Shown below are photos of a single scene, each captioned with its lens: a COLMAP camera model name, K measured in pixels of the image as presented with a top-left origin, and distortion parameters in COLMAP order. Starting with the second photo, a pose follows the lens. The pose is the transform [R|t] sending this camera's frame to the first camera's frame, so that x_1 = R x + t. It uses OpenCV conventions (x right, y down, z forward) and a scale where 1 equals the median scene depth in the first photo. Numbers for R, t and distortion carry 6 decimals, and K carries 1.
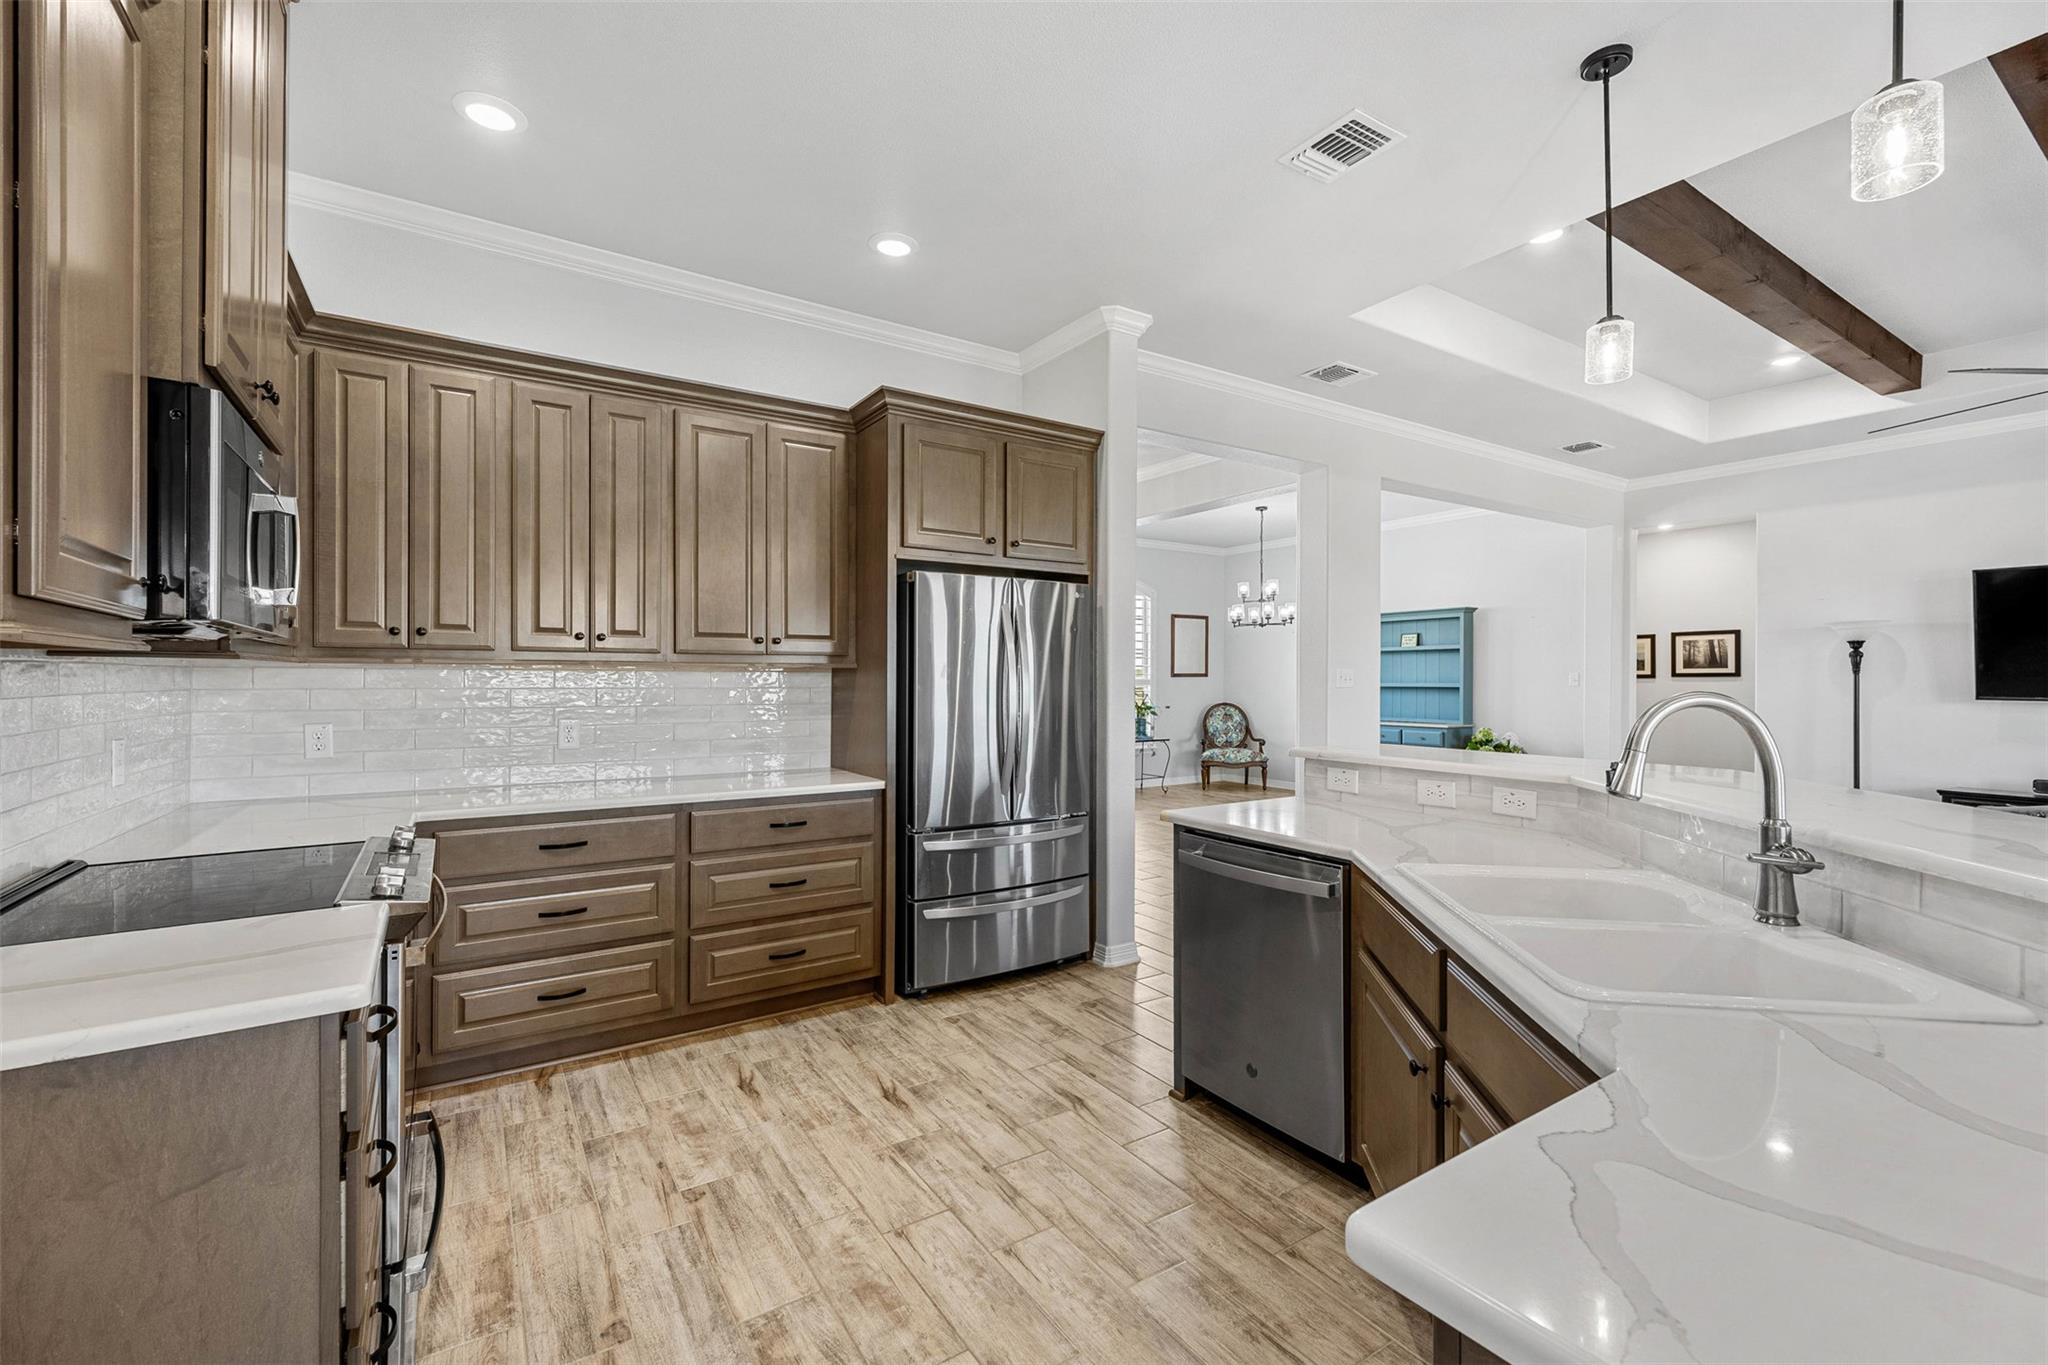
lens RADIAL K [[874.9, 0, 1023.4], [0, 874.9, 674.2], [0, 0, 1]] dist [0.007534, -0.001604]
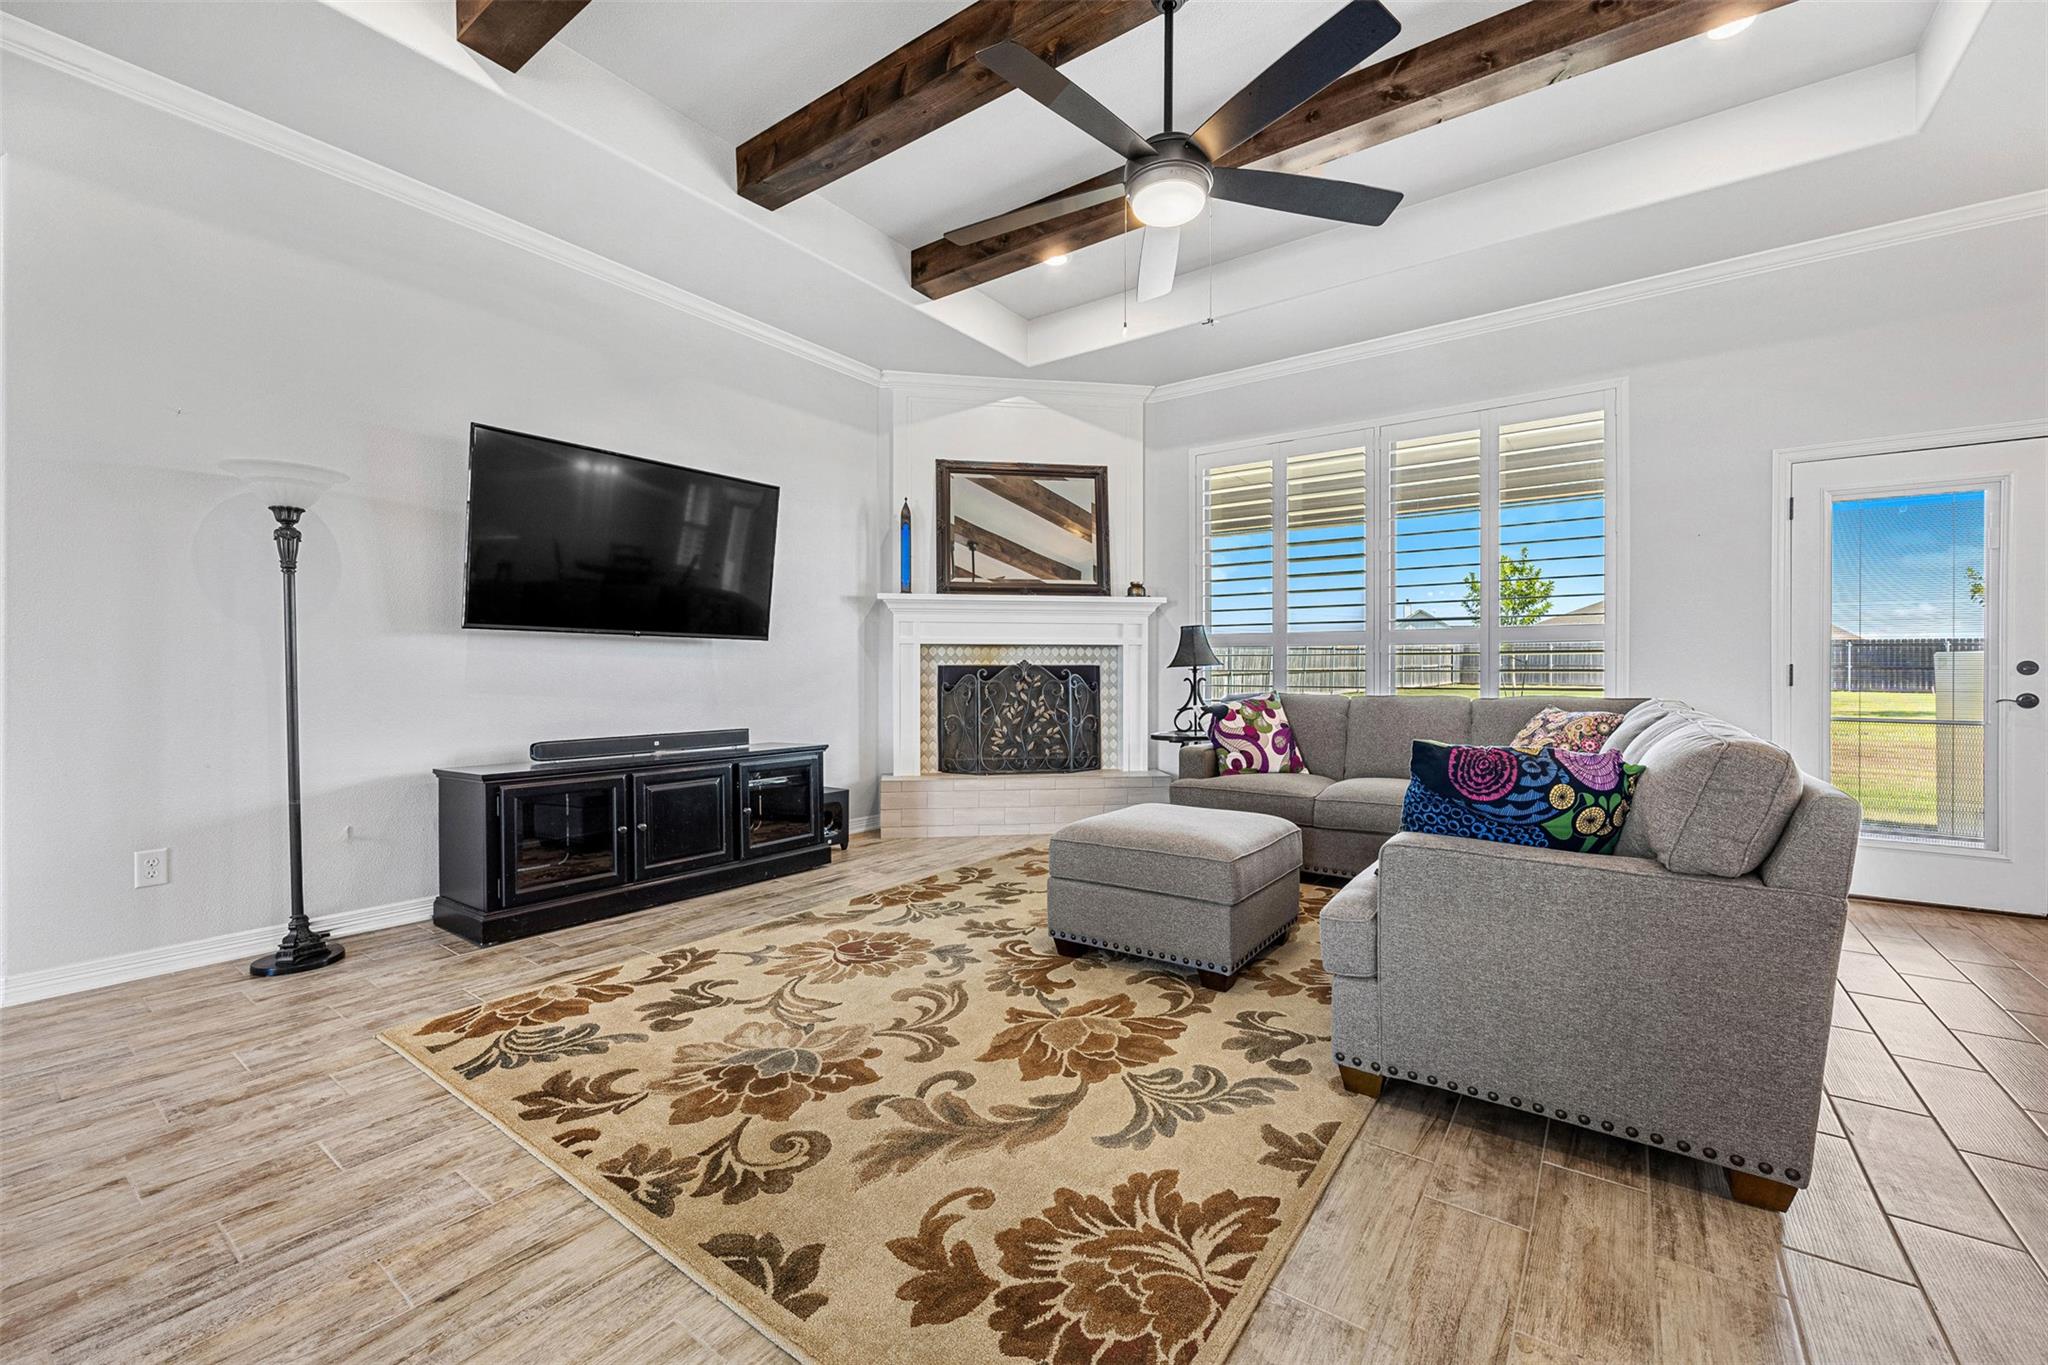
lens RADIAL K [[818.6, 0, 1030.5], [0, 818.6, 674.6], [0, 0, 1]] dist [-0.002471, -0.000557]
pose [[-0.364558, -0.006781, 0.931156, 0.826713], [-0.008428, 0.999957, 0.003983, 0.123326], [-0.931142, -0.006396, -0.364600, 1.813173]]
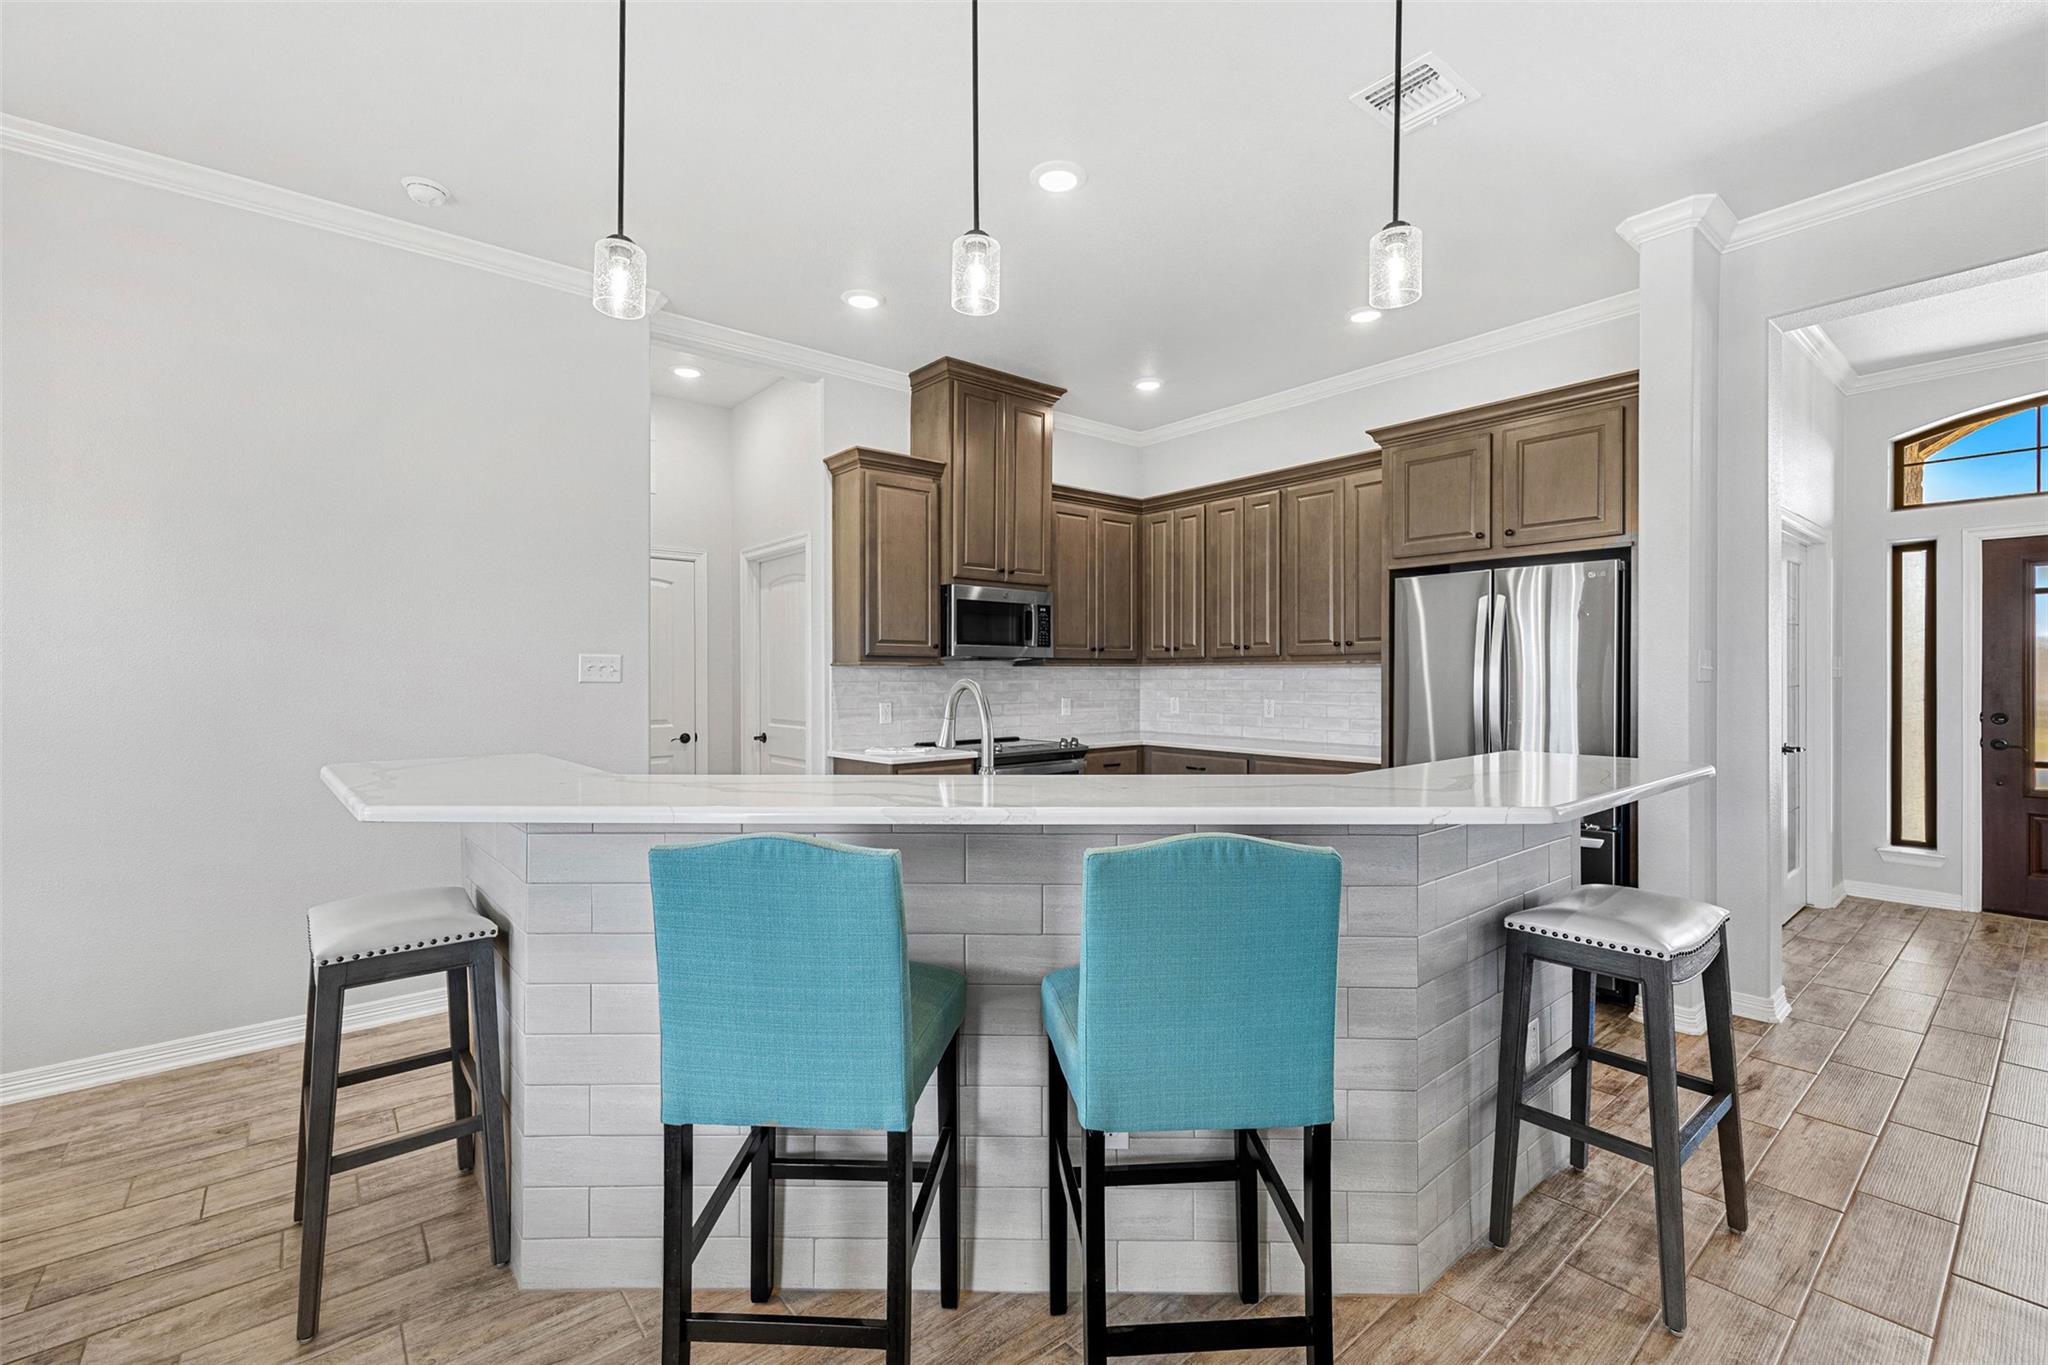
lens RADIAL K [[874.9, 0, 1020.4], [0, 874.9, 685.3], [0, 0, 1]] dist [0.007534, -0.001604]
pose [[0.114534, 0.011721, -0.993350, 1.318544], [0.008953, 0.999878, 0.012831, 0.003634], [0.993379, -0.010363, 0.114415, 0.504607]]
